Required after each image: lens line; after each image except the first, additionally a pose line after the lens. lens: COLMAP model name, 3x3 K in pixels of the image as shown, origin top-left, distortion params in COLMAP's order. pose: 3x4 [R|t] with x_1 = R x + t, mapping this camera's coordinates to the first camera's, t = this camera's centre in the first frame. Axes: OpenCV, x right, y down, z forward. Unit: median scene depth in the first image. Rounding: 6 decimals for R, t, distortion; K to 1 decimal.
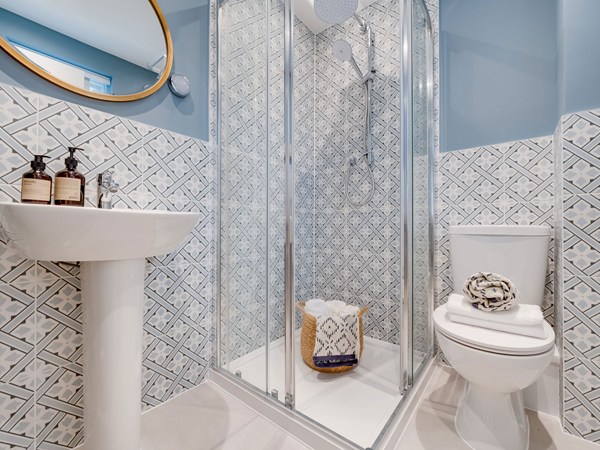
lens RADIAL K [[238.2, 0, 296.2], [0, 238.2, 224.9], [0, 0, 1]] dist [0.001725, 0.000678]
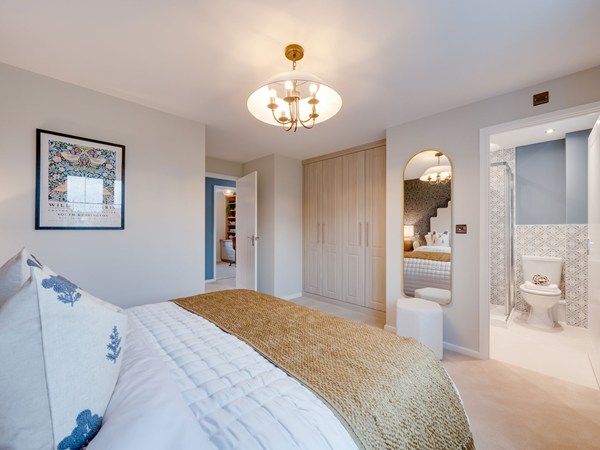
lens RADIAL K [[238.2, 0, 296.2], [0, 238.2, 224.9], [0, 0, 1]] dist [0.001725, 0.000678]
pose [[0.996104, -0.001523, -0.088170, -1.663364], [0.001375, 0.999998, -0.001733, -0.350946], [0.088173, 0.001605, 0.996104, -1.904490]]
